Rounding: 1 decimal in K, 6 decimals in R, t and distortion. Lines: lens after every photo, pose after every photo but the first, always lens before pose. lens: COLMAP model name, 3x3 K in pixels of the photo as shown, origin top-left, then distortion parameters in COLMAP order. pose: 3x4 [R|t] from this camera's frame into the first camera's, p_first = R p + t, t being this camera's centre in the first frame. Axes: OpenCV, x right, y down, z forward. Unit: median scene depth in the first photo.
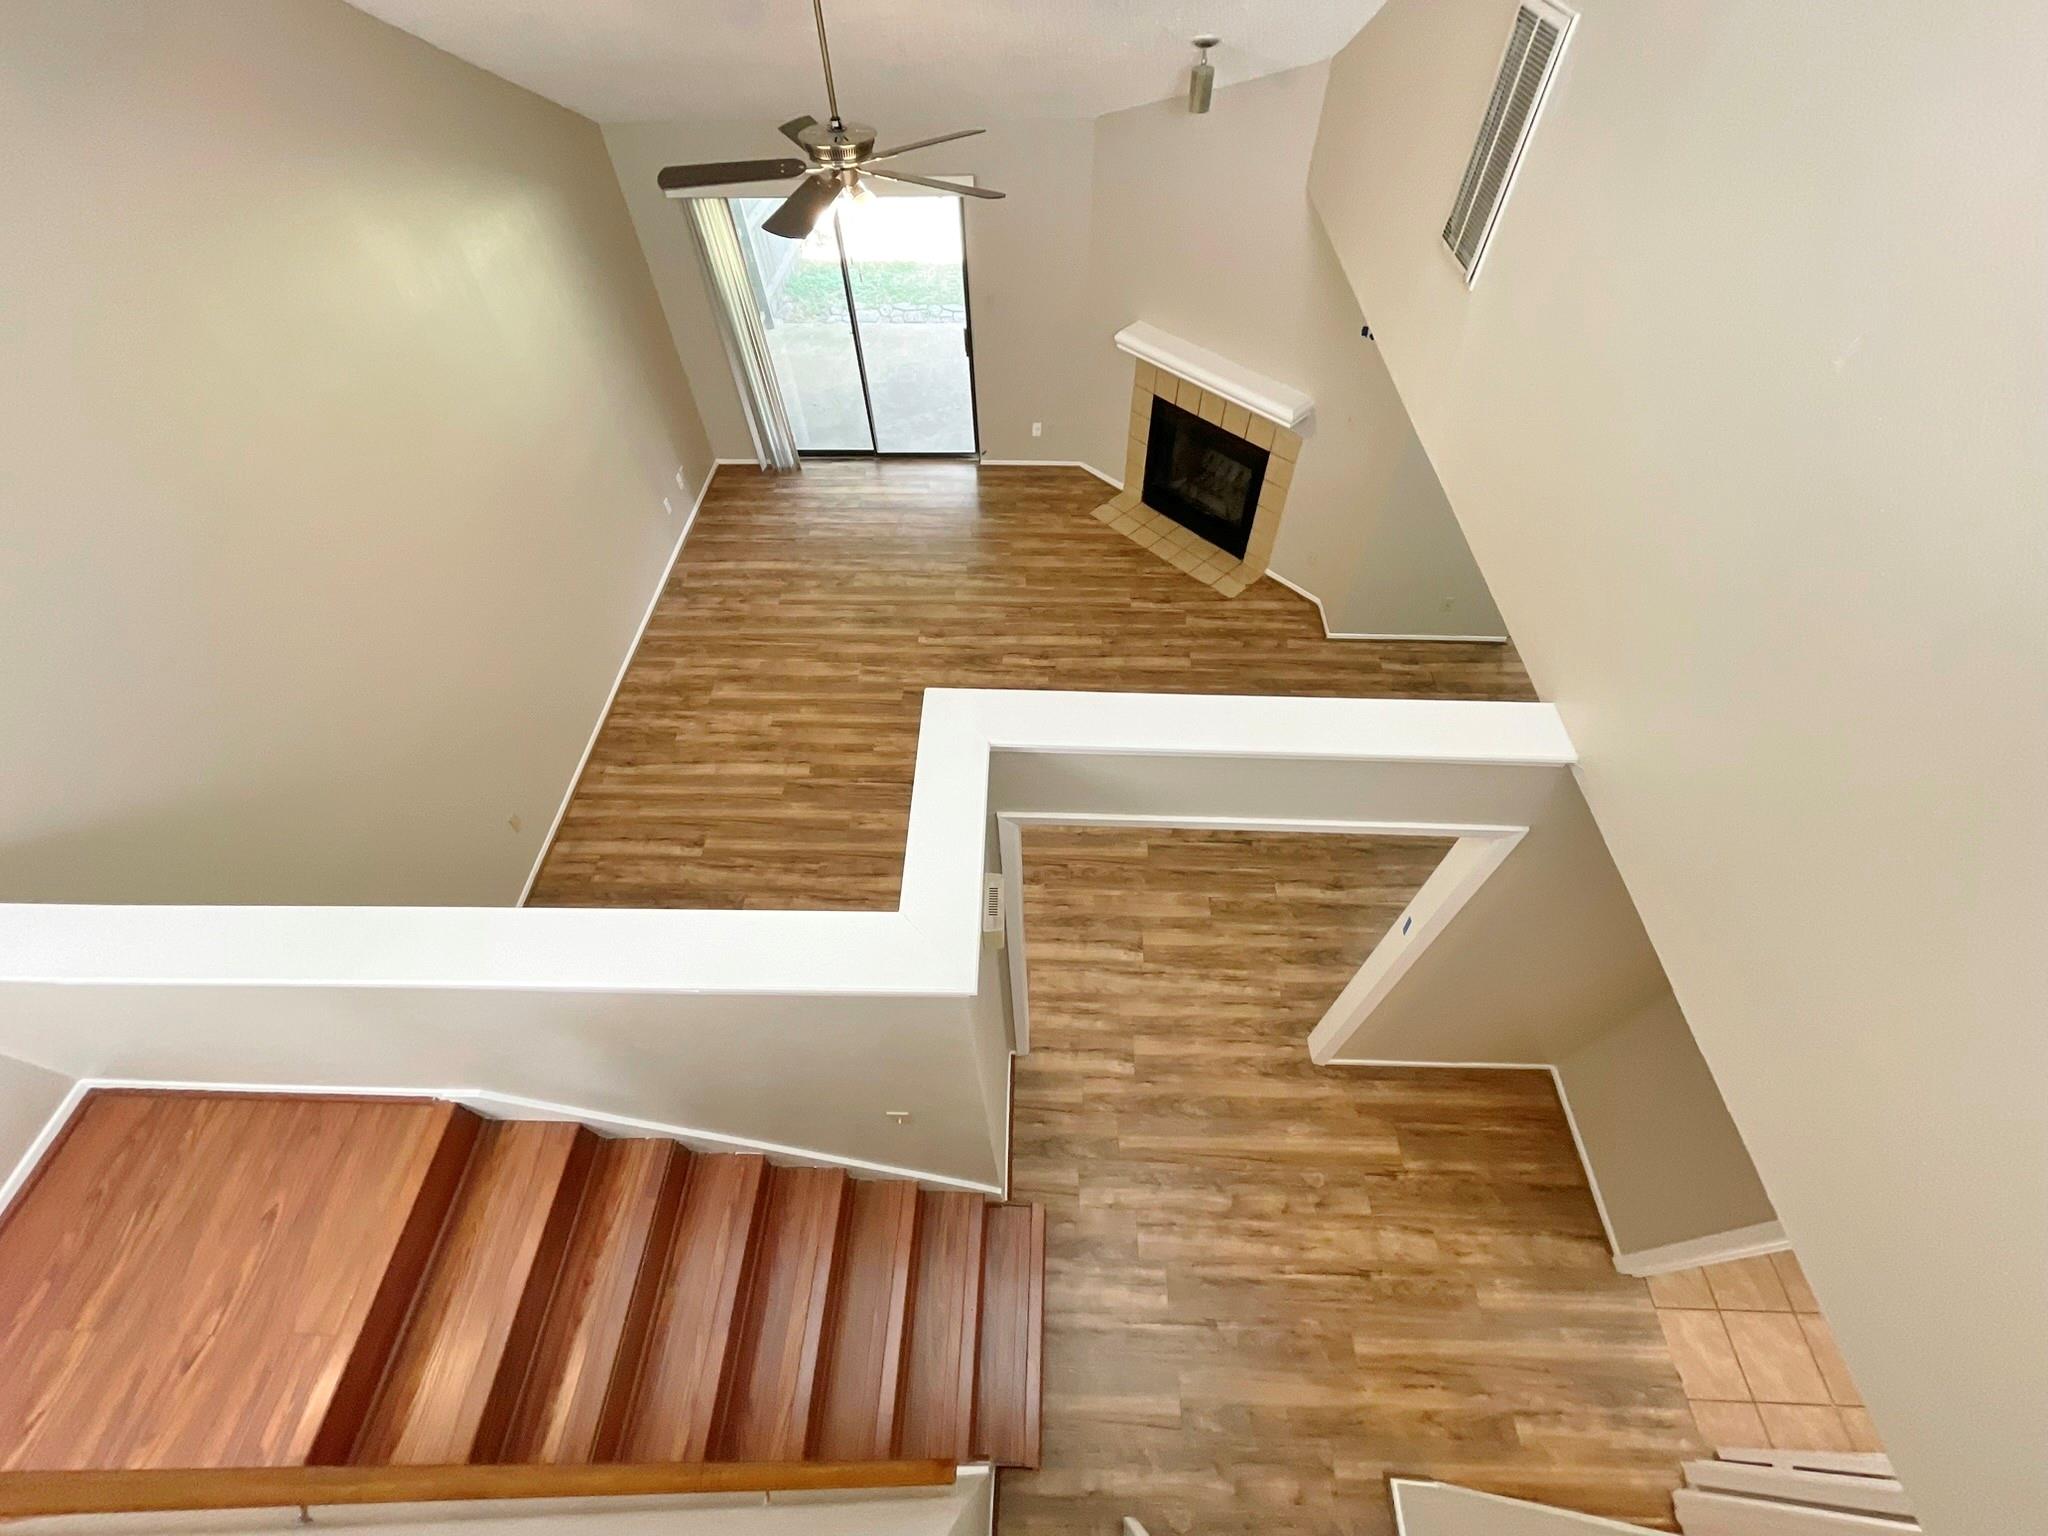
lens RADIAL K [[834.5, 0, 1014.0], [0, 834.5, 757.6], [0, 0, 1]] dist [-0.003271, -0.000160]
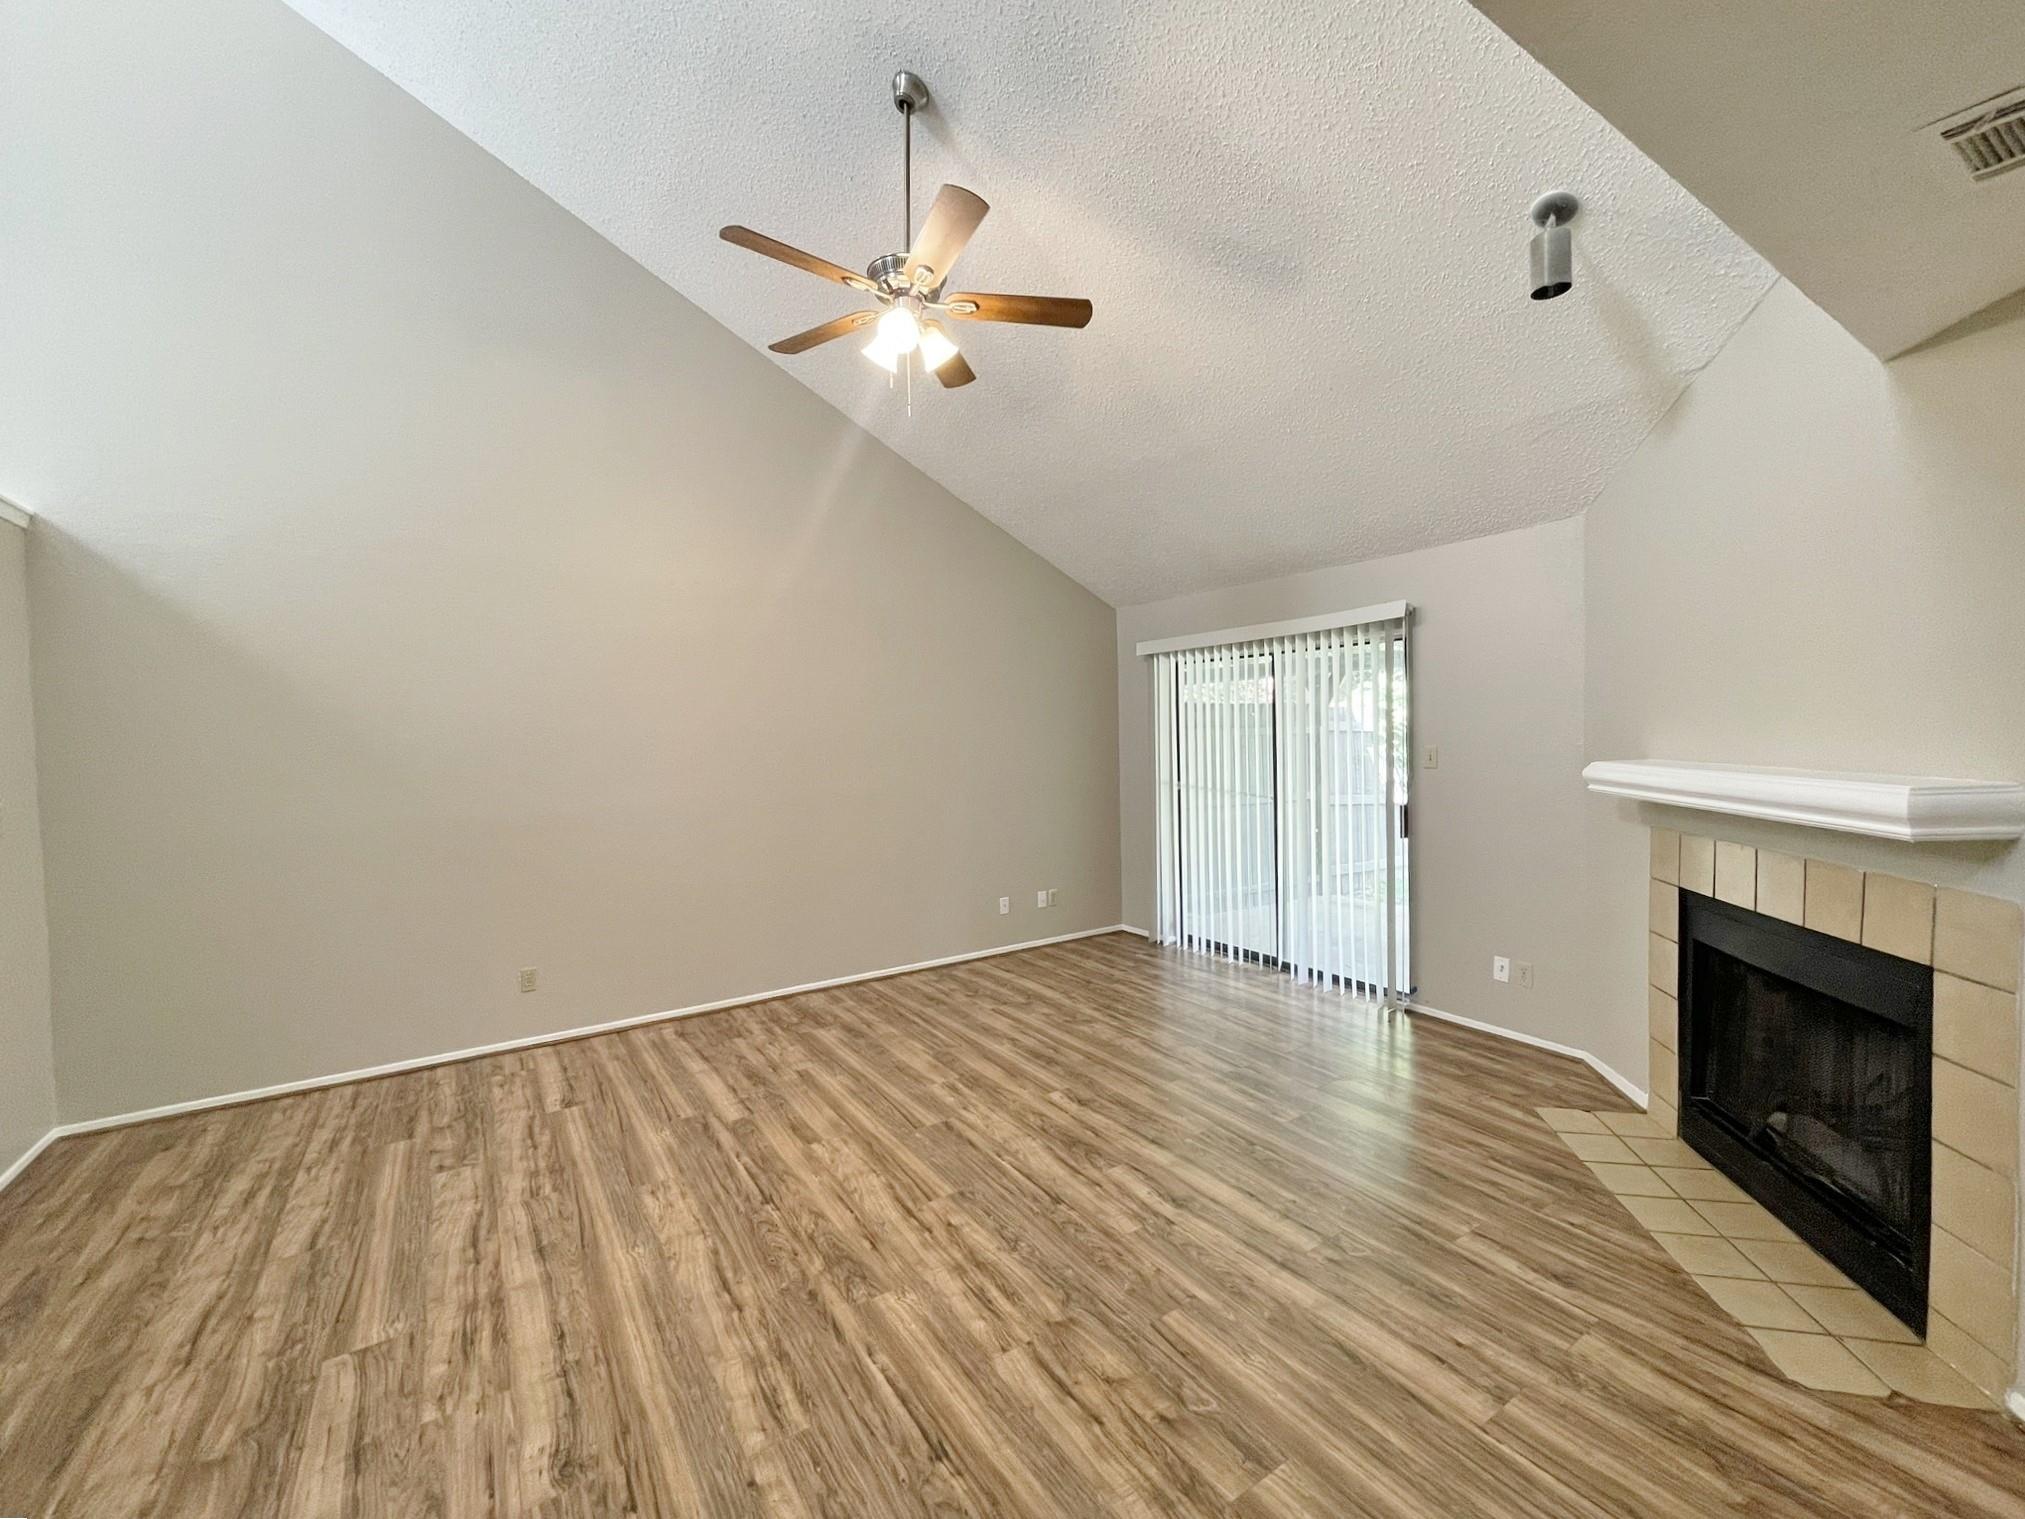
lens RADIAL K [[825.1, 0, 1013.5], [0, 825.1, 755.3], [0, 0, 1]] dist [-0.003271, -0.000160]
pose [[0.584041, 0.028763, -0.811215, 0.343814], [-0.638747, 0.632976, -0.437428, -0.017903], [0.500898, 0.773637, 0.388056, 0.569236]]
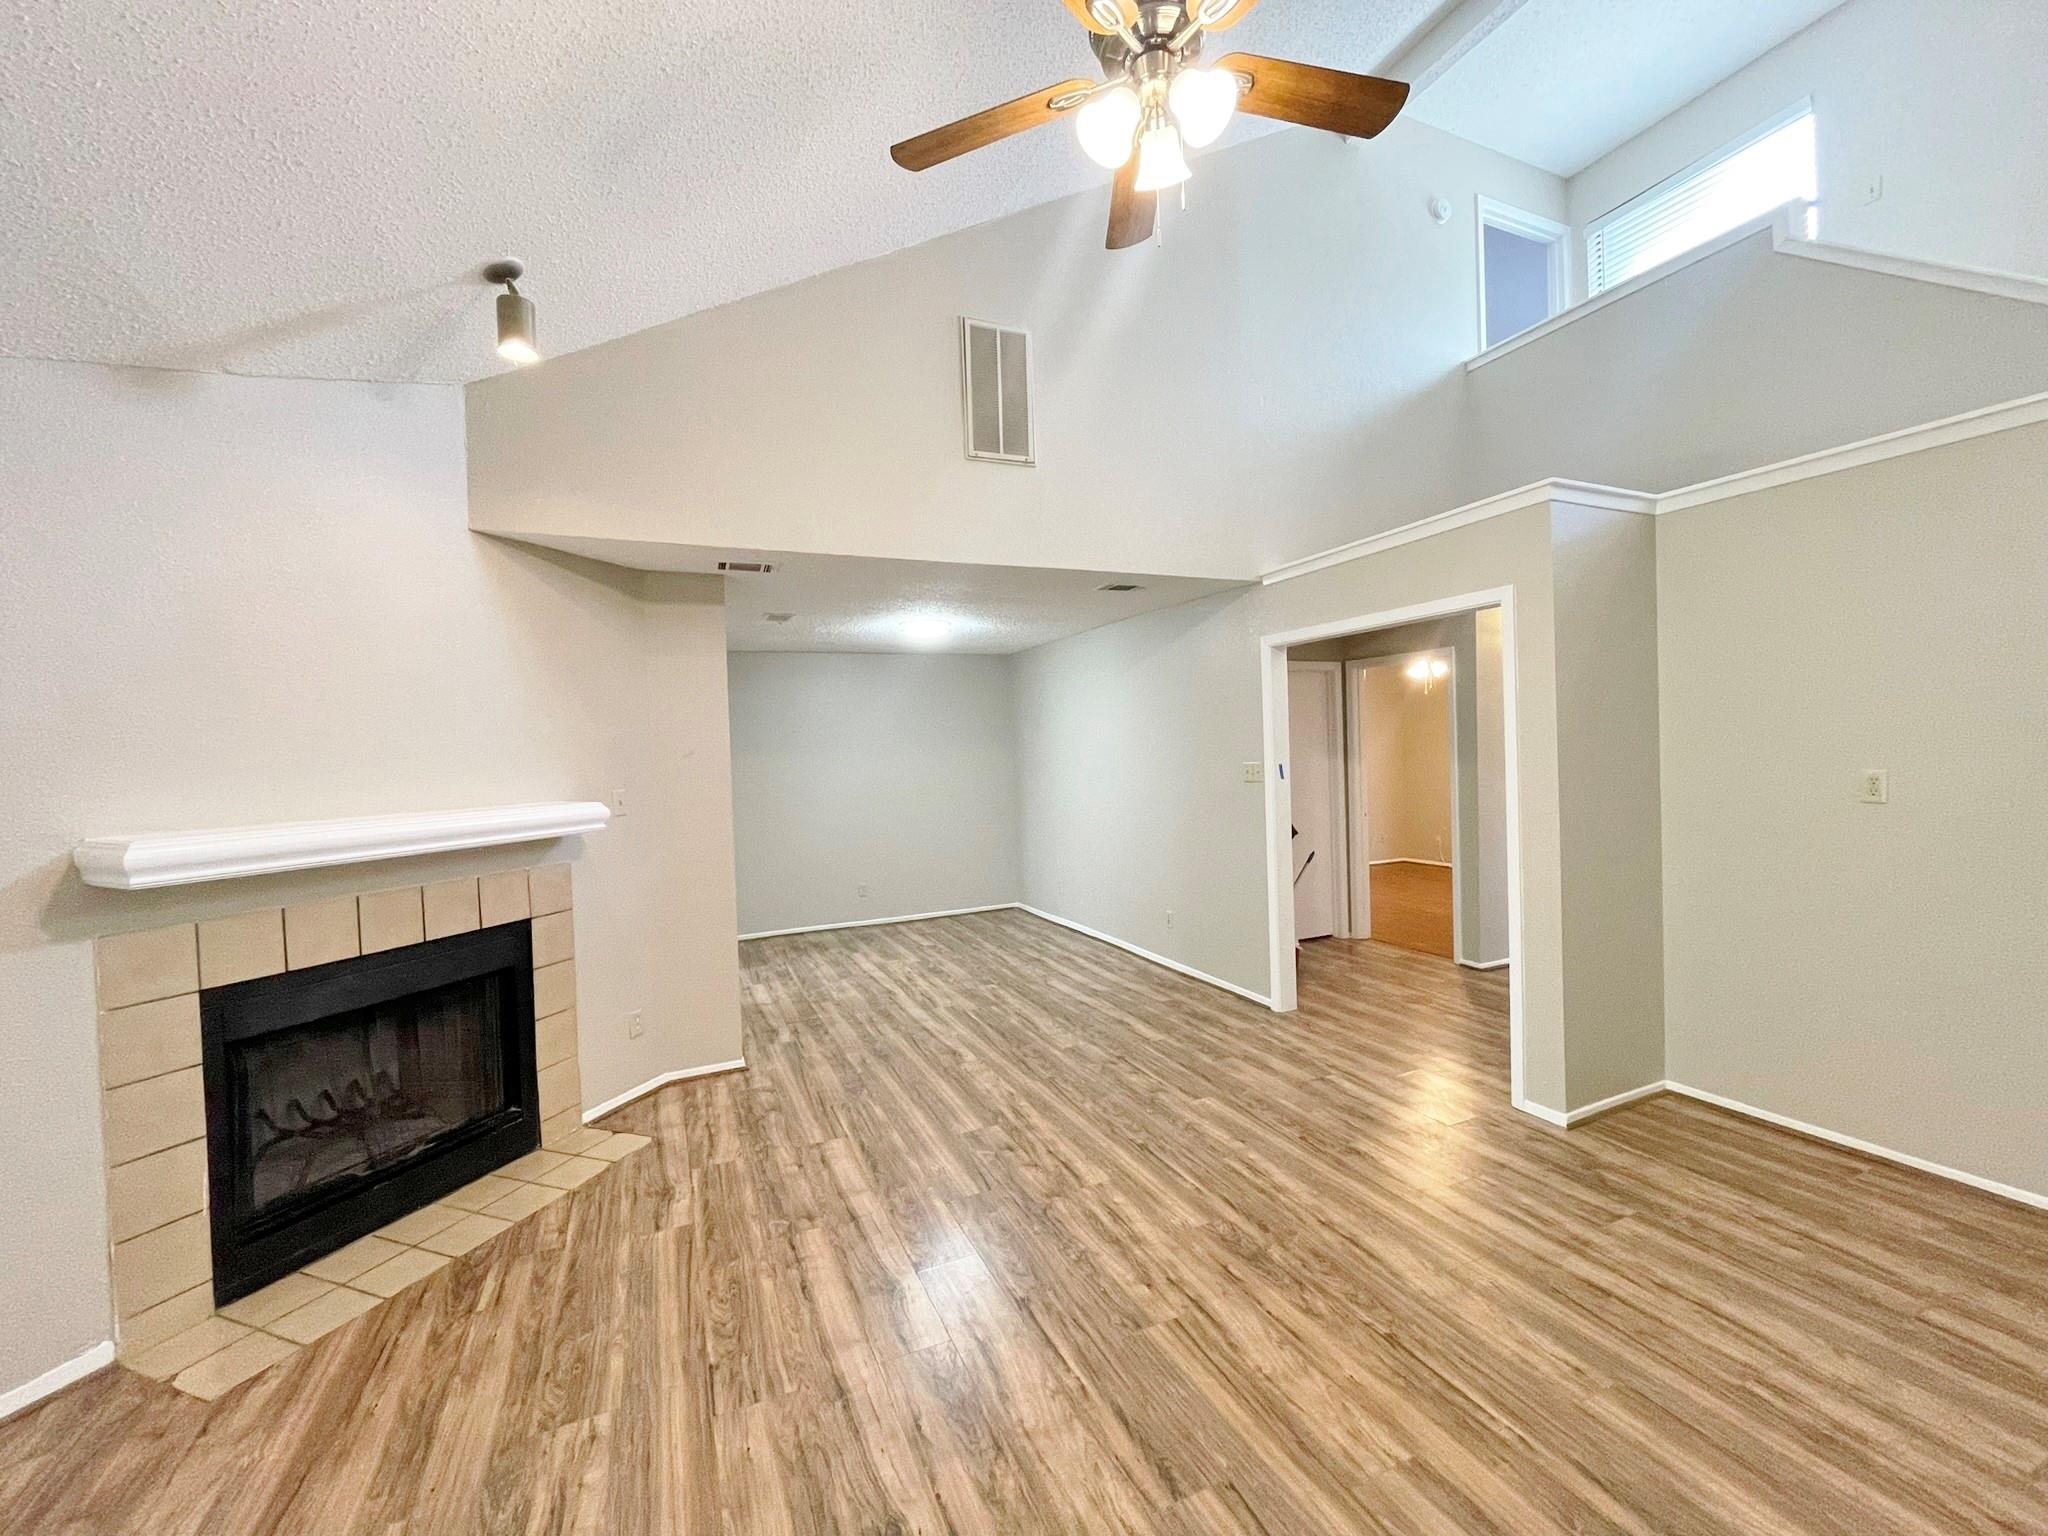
lens RADIAL K [[834.5, 0, 1028.0], [0, 834.5, 766.4], [0, 0, 1]] dist [-0.003271, -0.000160]
pose [[-0.443266, 0.014279, 0.896276, -0.362588], [0.736960, 0.575016, 0.355313, -0.359677], [-0.510299, 0.818018, -0.265408, 0.847347]]
